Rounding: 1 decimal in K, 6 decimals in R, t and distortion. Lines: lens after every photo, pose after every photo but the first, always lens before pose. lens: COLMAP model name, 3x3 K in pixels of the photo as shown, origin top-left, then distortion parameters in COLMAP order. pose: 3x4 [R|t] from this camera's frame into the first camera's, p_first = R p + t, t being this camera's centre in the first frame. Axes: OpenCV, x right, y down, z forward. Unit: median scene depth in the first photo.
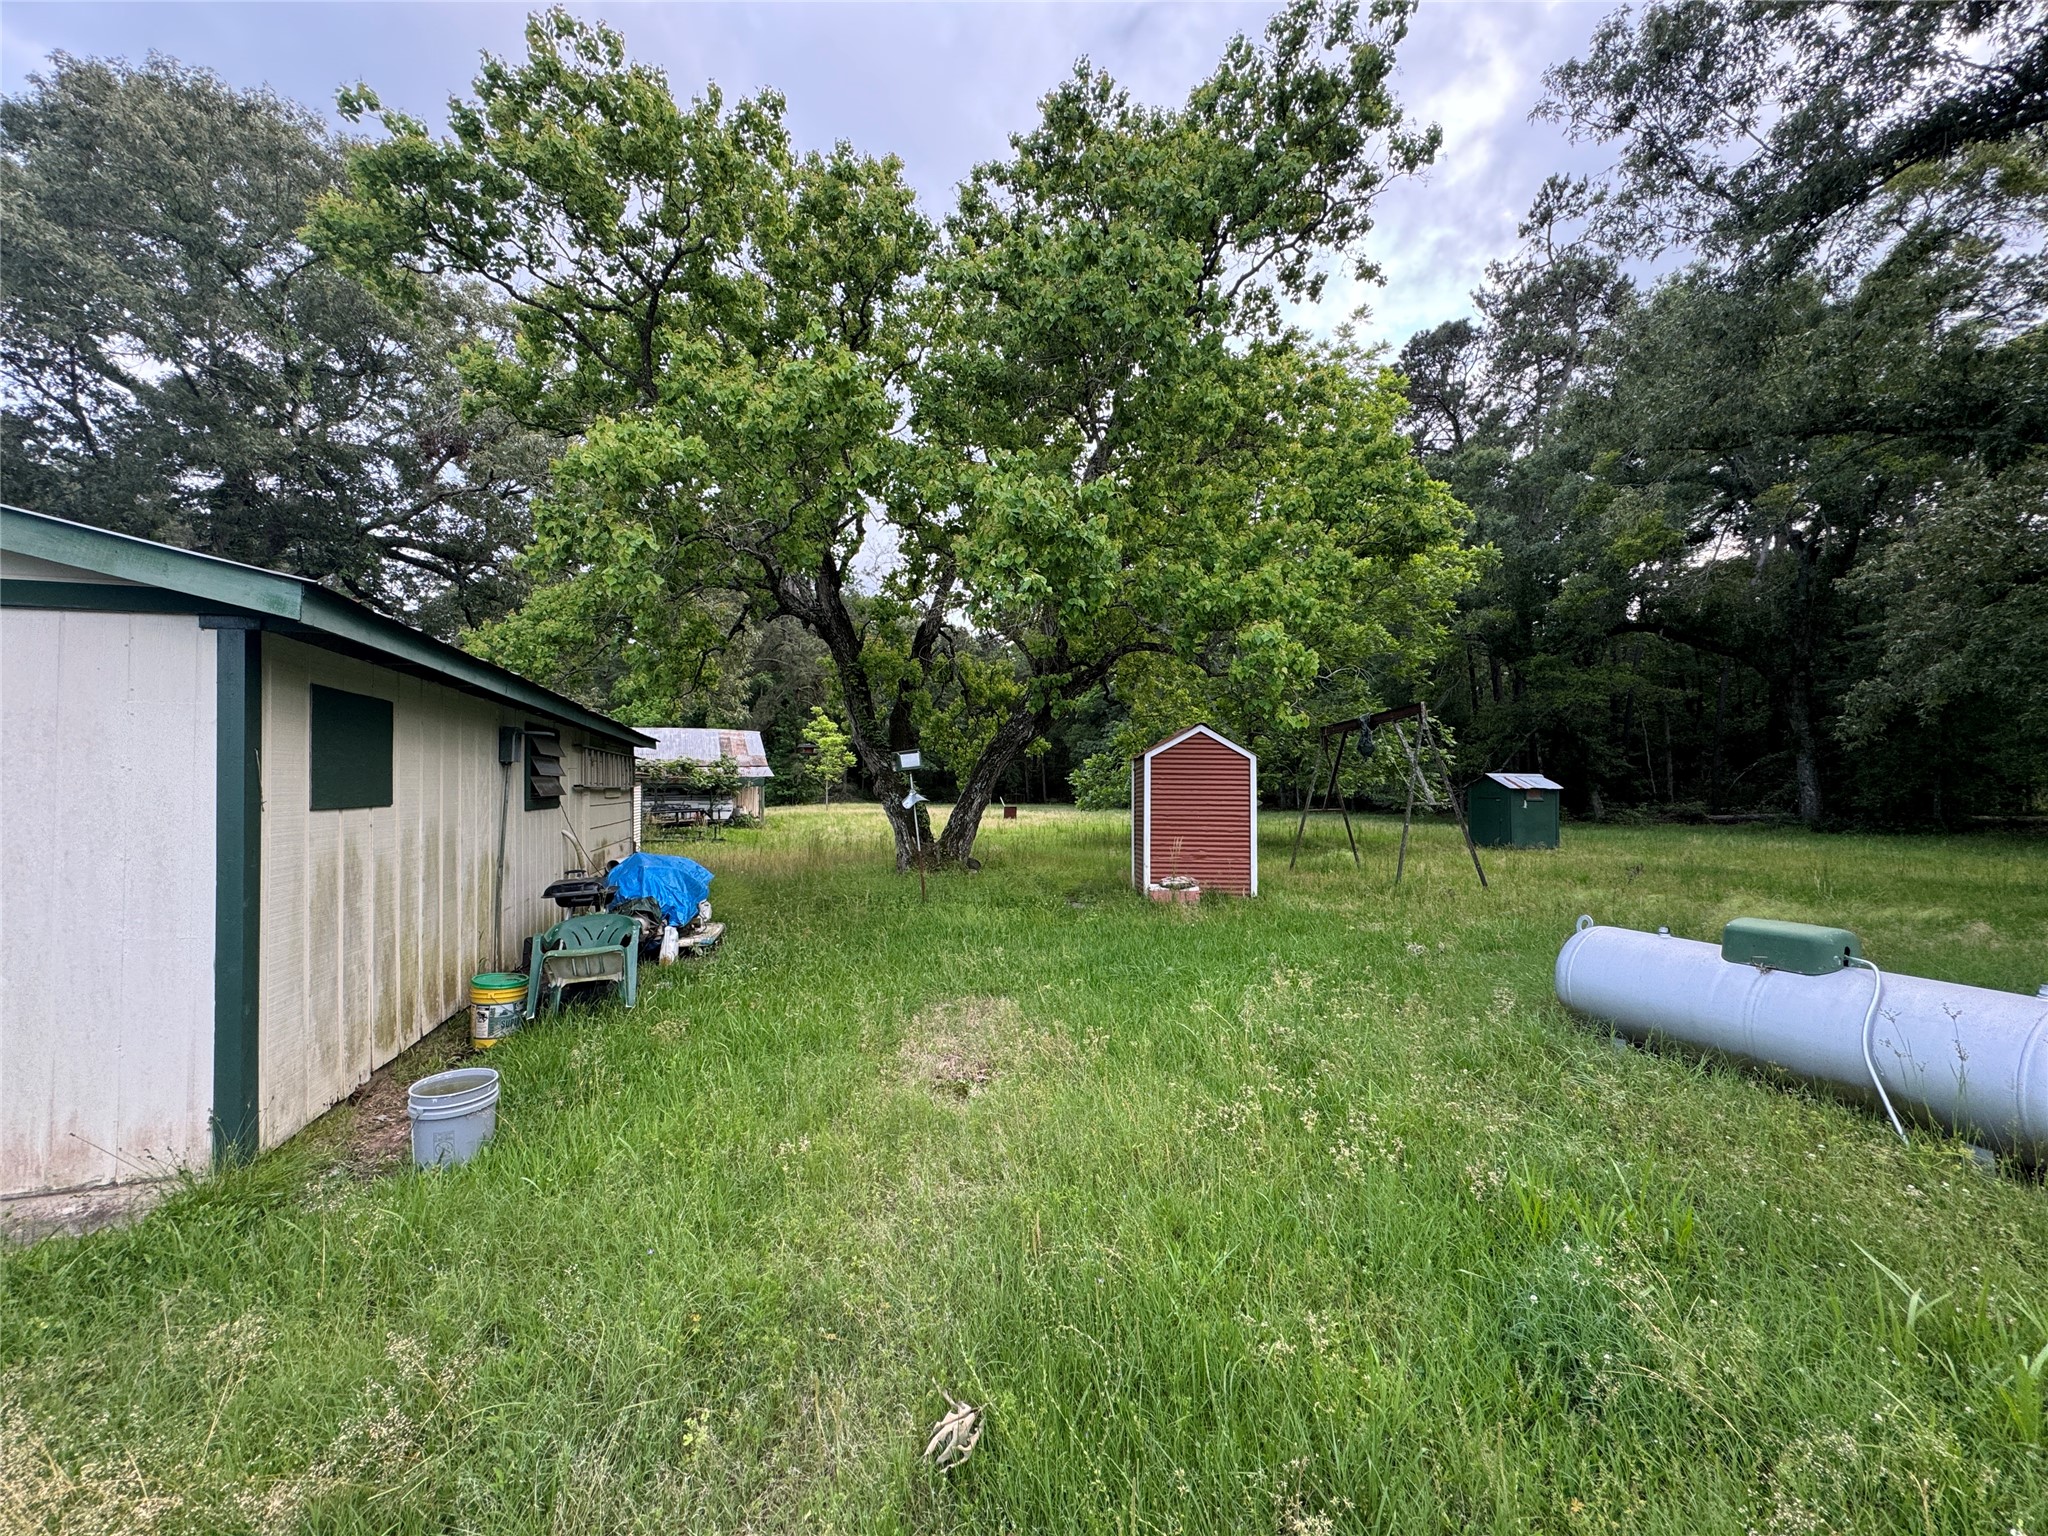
lens RADIAL K [[820.8, 0, 1021.1], [0, 820.8, 767.7], [0, 0, 1]] dist [0.001391, 0.000102]
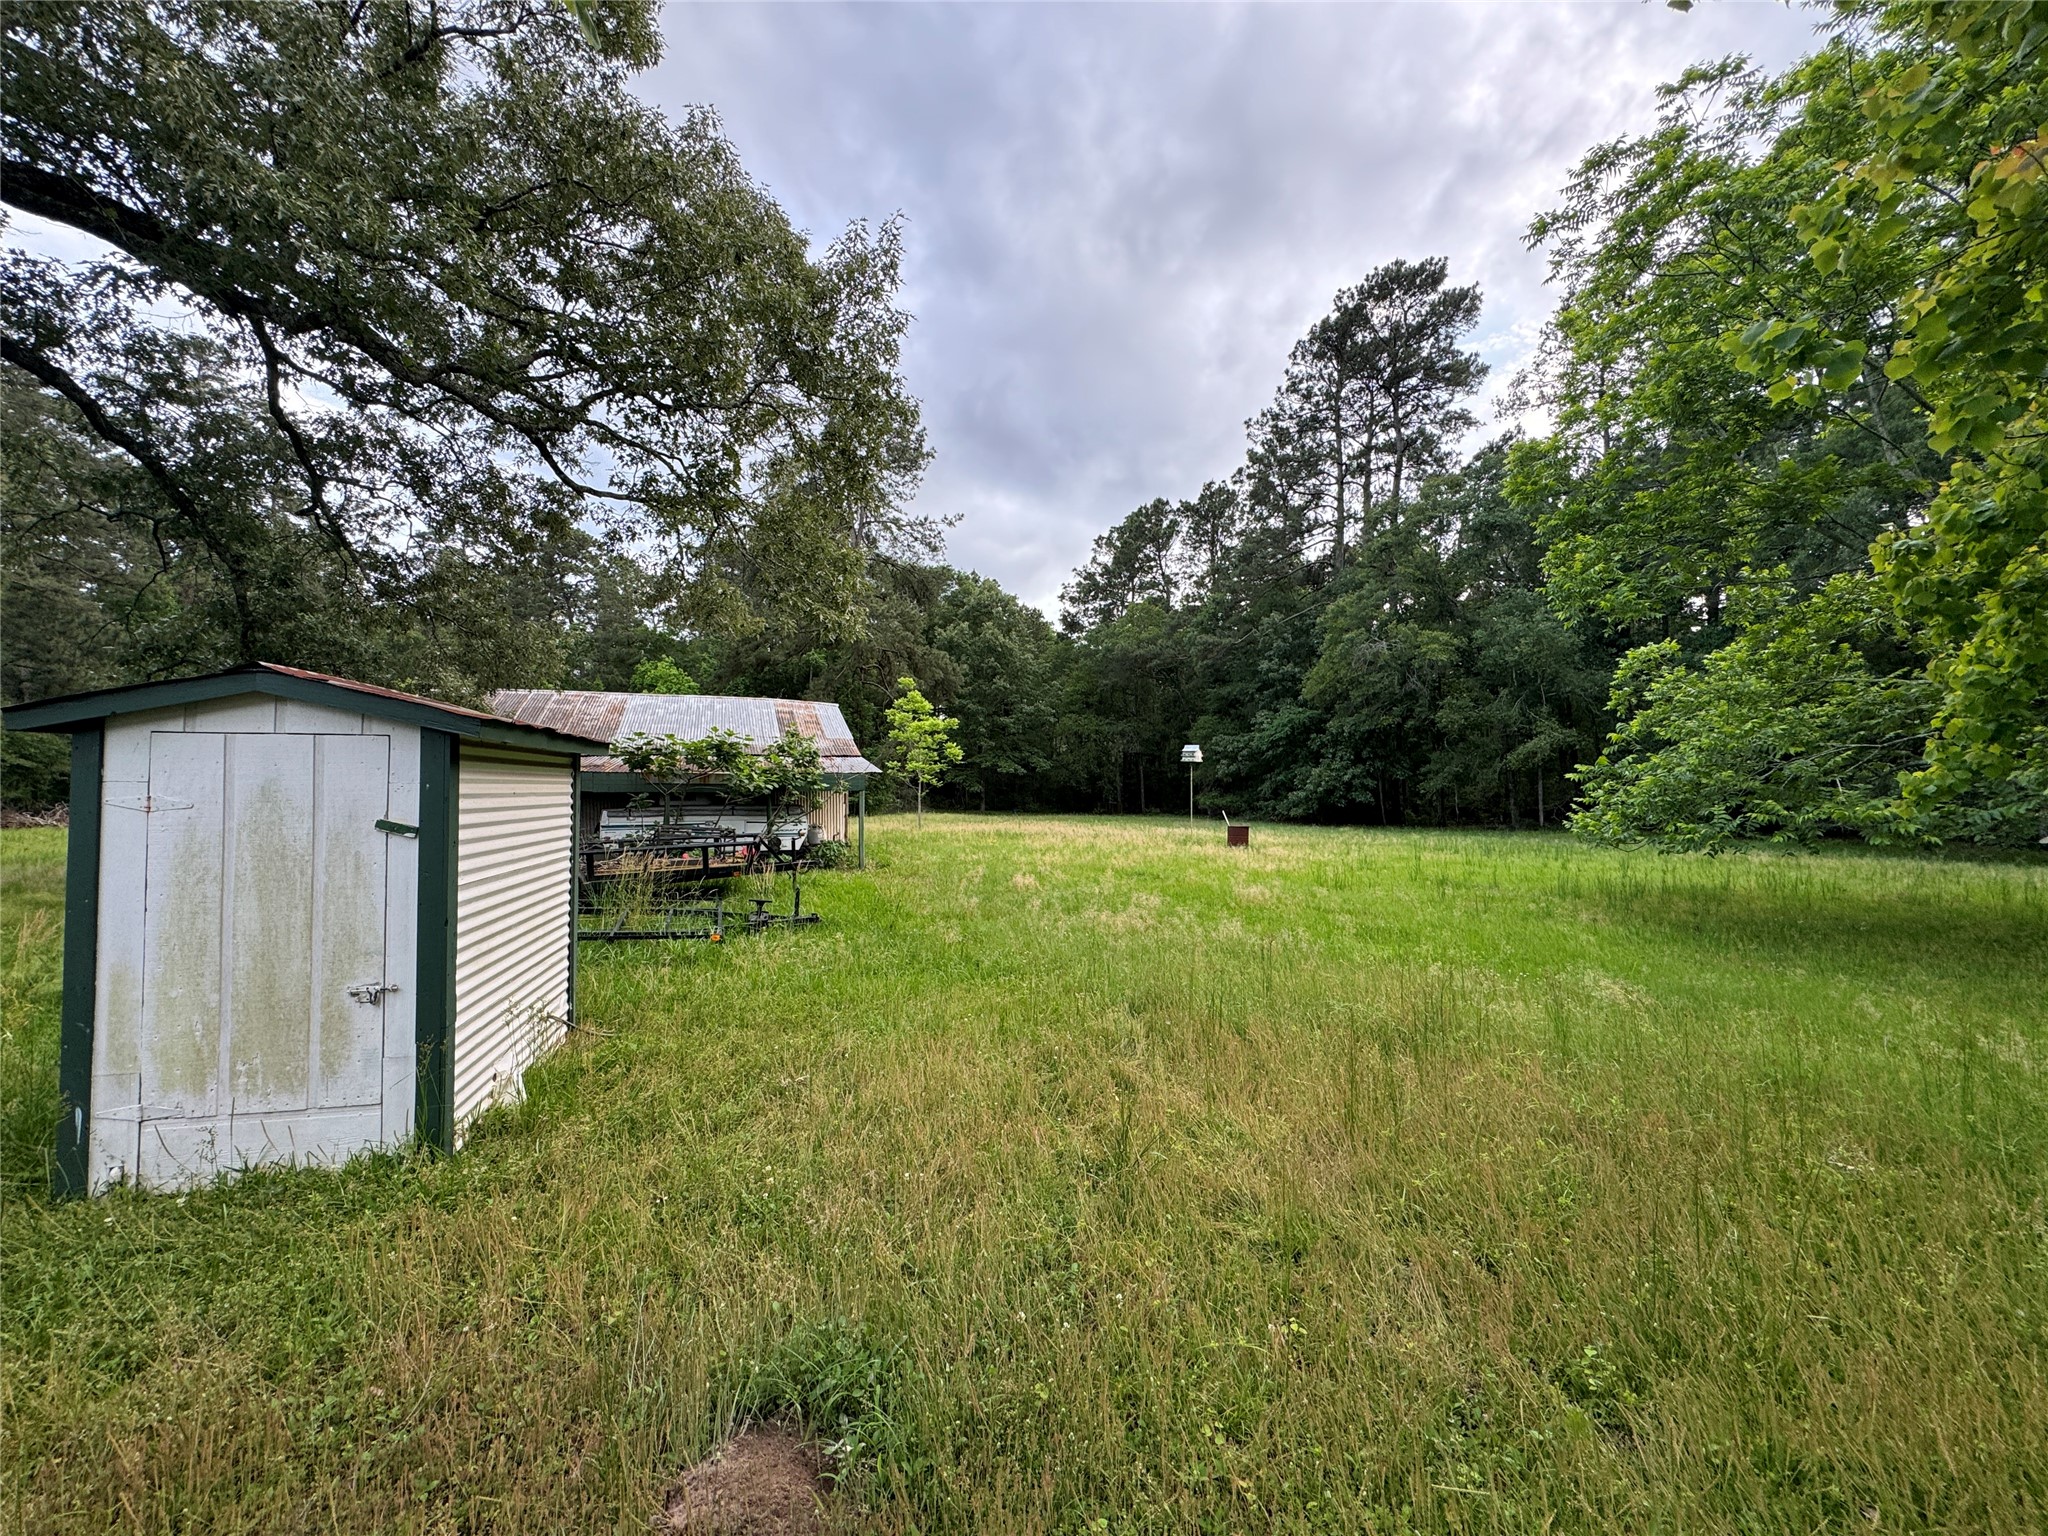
lens RADIAL K [[820.8, 0, 1021.1], [0, 820.8, 767.7], [0, 0, 1]] dist [0.001391, 0.000102]
pose [[0.999409, 0.005333, -0.033953, -0.463621], [-0.005632, 0.999946, -0.008726, 0.028482], [0.033904, 0.008912, 0.999385, 1.113106]]
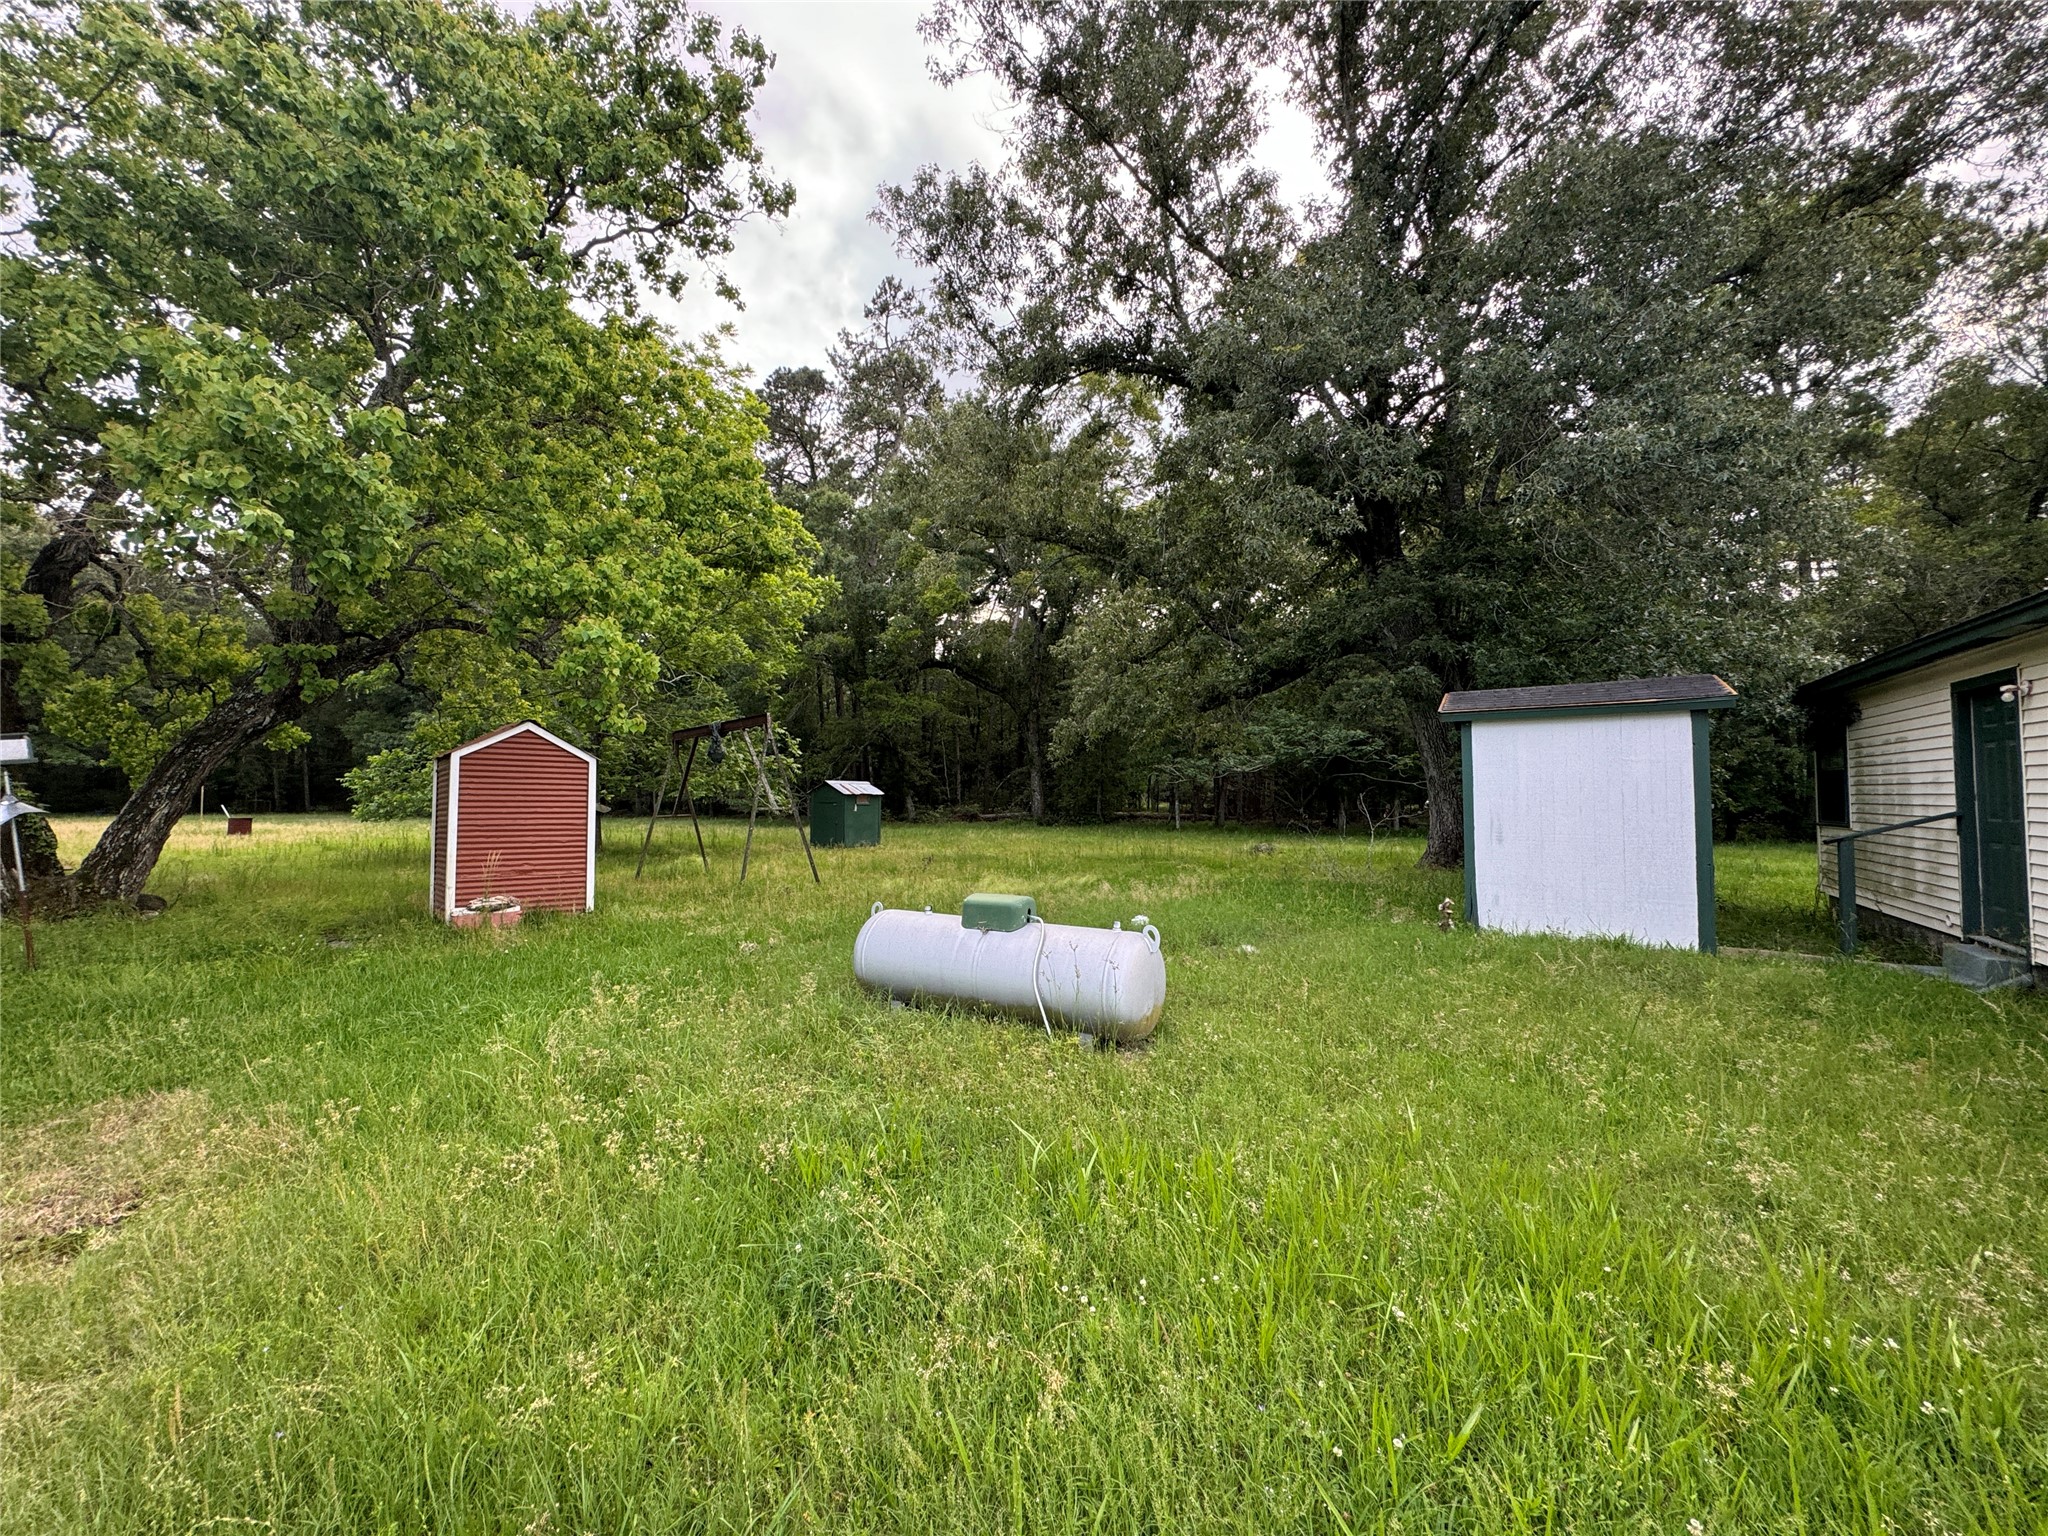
lens RADIAL K [[820.8, 0, 1021.1], [0, 820.8, 767.7], [0, 0, 1]] dist [0.001391, 0.000102]
pose [[0.737545, 0.022134, 0.674935, 0.013314], [-0.018244, 0.999751, -0.012850, -0.001489], [-0.675052, -0.002836, 0.737765, -0.008056]]
